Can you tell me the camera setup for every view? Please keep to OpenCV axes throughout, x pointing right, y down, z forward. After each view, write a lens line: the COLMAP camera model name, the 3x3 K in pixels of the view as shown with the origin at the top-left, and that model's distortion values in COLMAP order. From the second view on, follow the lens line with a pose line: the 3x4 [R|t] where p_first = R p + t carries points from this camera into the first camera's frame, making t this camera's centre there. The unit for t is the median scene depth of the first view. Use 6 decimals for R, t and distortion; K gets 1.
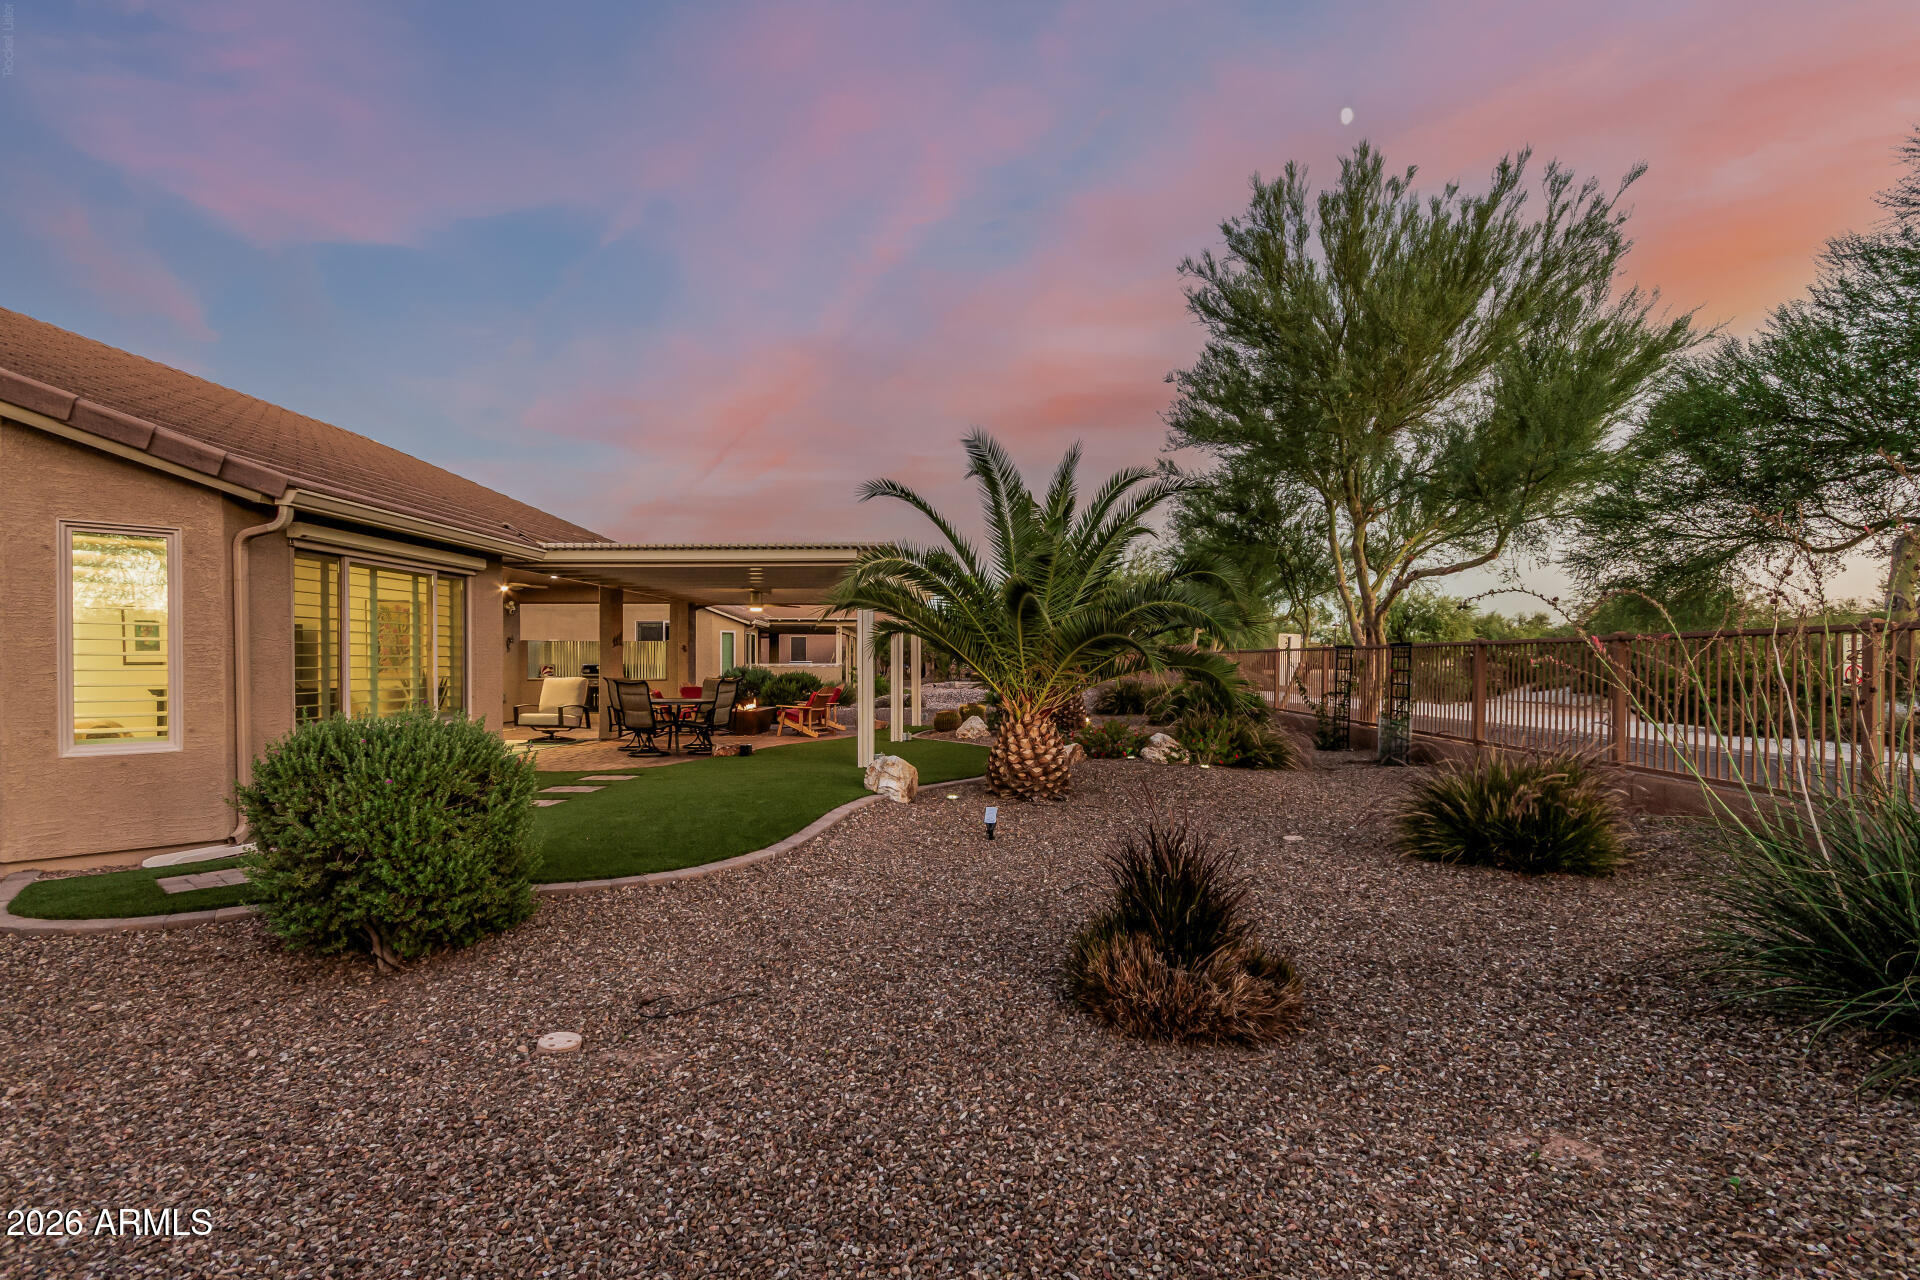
lens RADIAL K [[909.7, 0, 963.0], [0, 909.7, 661.6], [0, 0, 1]] dist [0.003694, -0.000195]
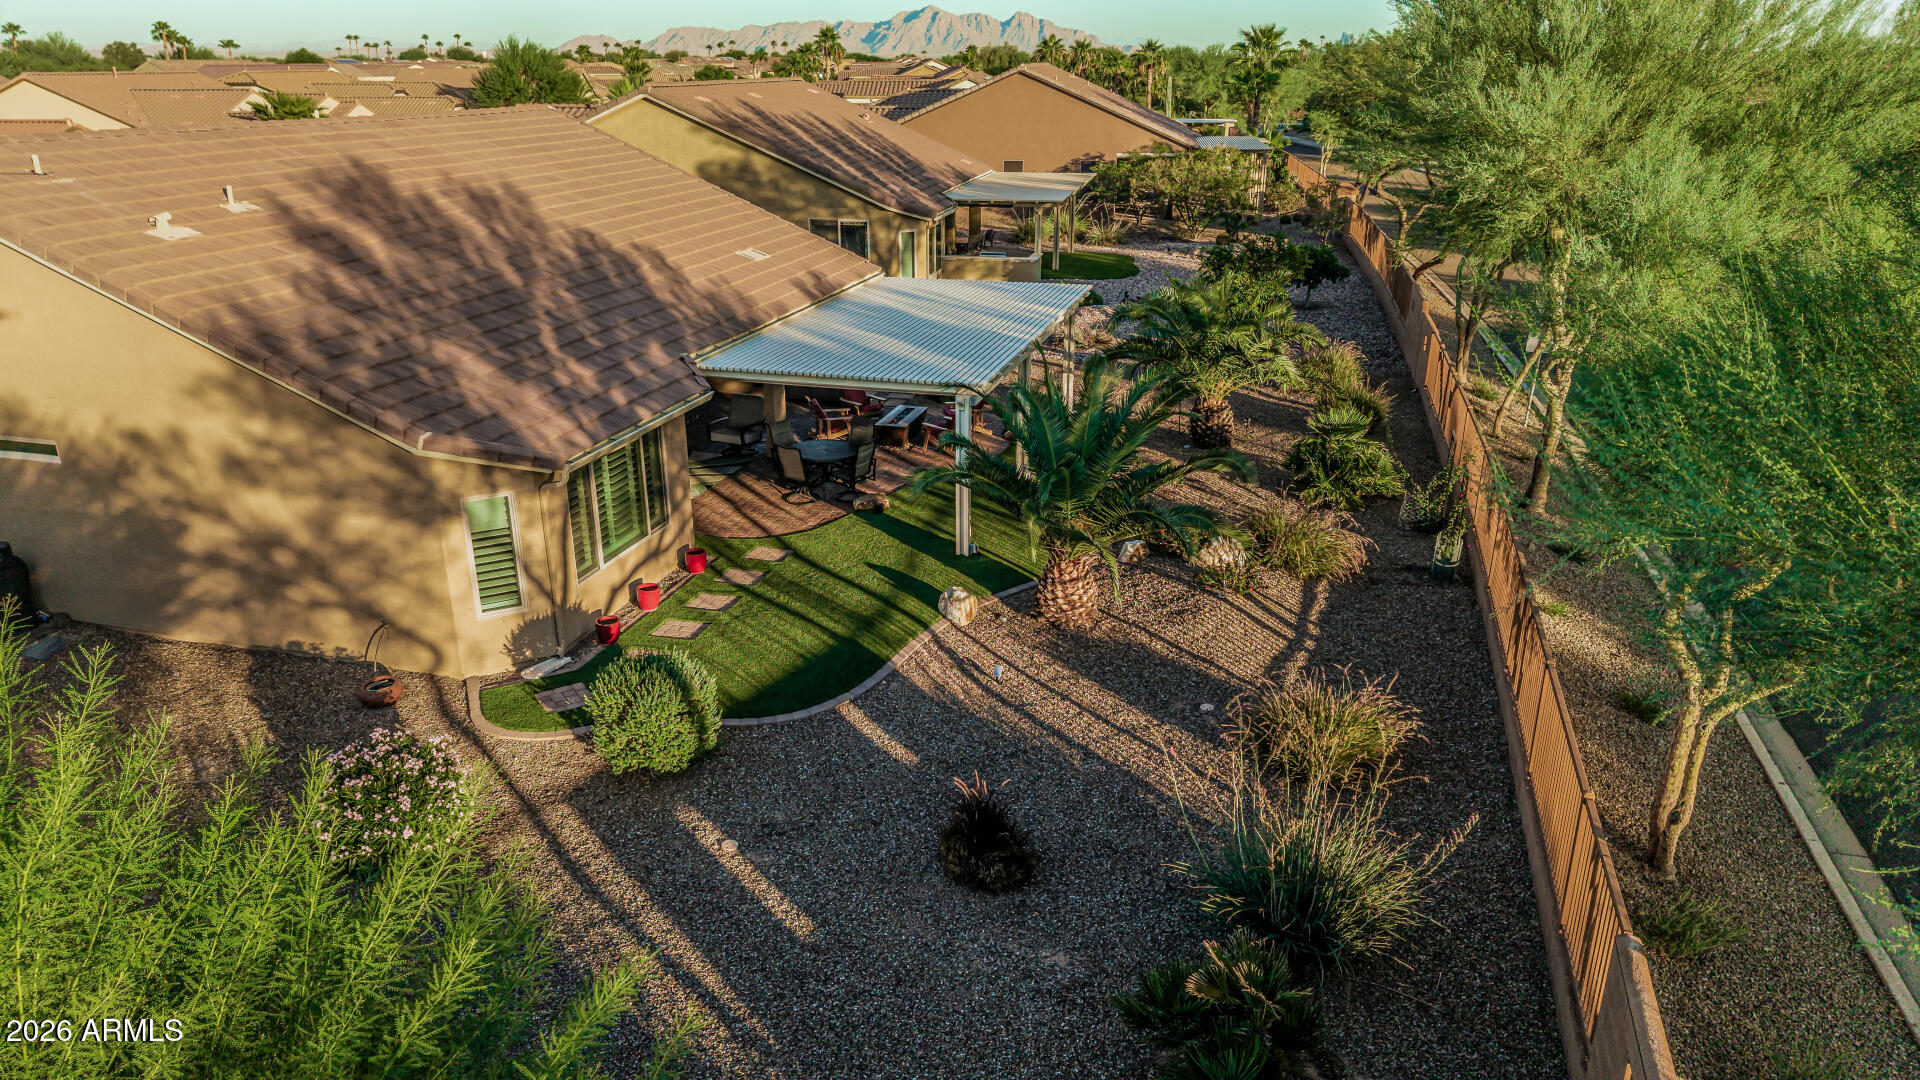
lens RADIAL K [[1291.0, 0, 951.3], [0, 1291.0, 544.1], [0, 0, 1]] dist [0.013394, -0.008212]
pose [[0.963606, 0.077778, -0.255763, 0.603223], [0.022762, 0.929393, 0.368390, -1.009595], [0.266357, -0.360805, 0.893797, -1.044436]]
